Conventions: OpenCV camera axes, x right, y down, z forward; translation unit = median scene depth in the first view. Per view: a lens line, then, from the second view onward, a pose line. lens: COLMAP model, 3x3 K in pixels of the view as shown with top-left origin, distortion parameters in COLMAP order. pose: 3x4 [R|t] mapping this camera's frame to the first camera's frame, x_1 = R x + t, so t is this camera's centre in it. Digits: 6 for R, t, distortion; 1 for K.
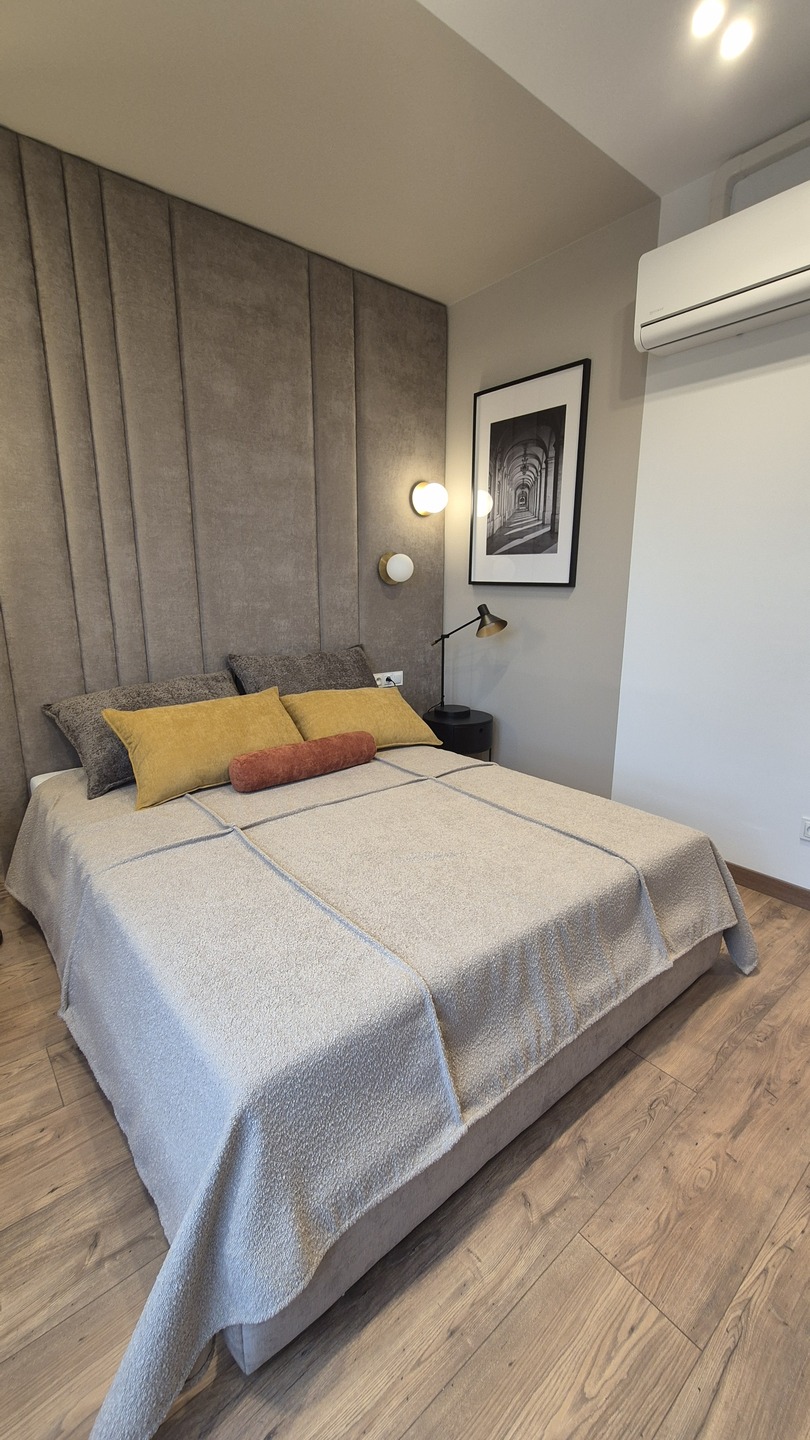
lens RADIAL K [[590.5, 0, 408.4], [0, 590.5, 716.1], [0, 0, 1]] dist [0.001859, 0.000181]
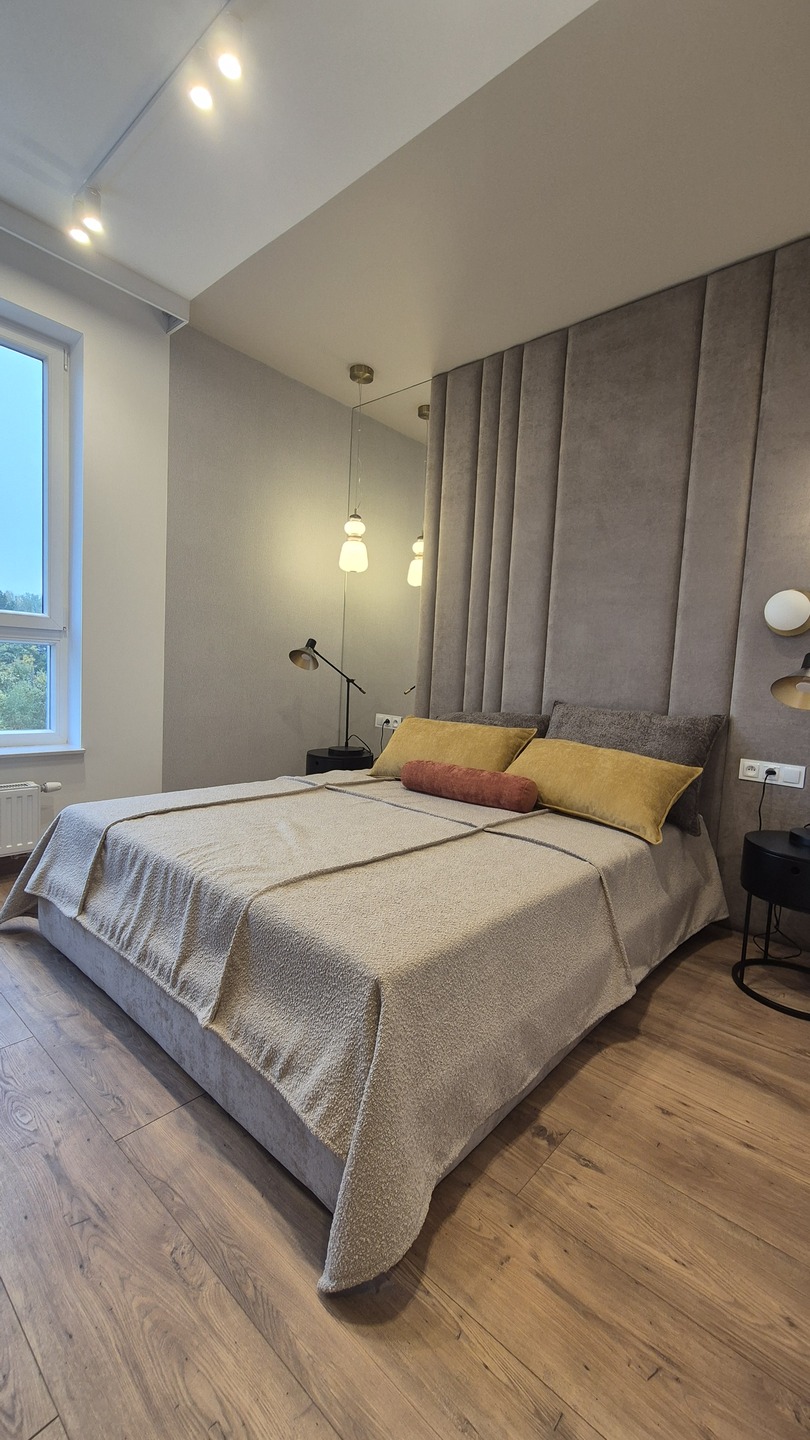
lens RADIAL K [[590.5, 0, 407.7], [0, 590.5, 725.0], [0, 0, 1]] dist [0.001859, 0.000181]
pose [[0.153360, 0.084079, -0.984587, 1.288206], [-0.267461, 0.962715, 0.040551, -0.068885], [0.951286, 0.257120, 0.170130, 1.070505]]
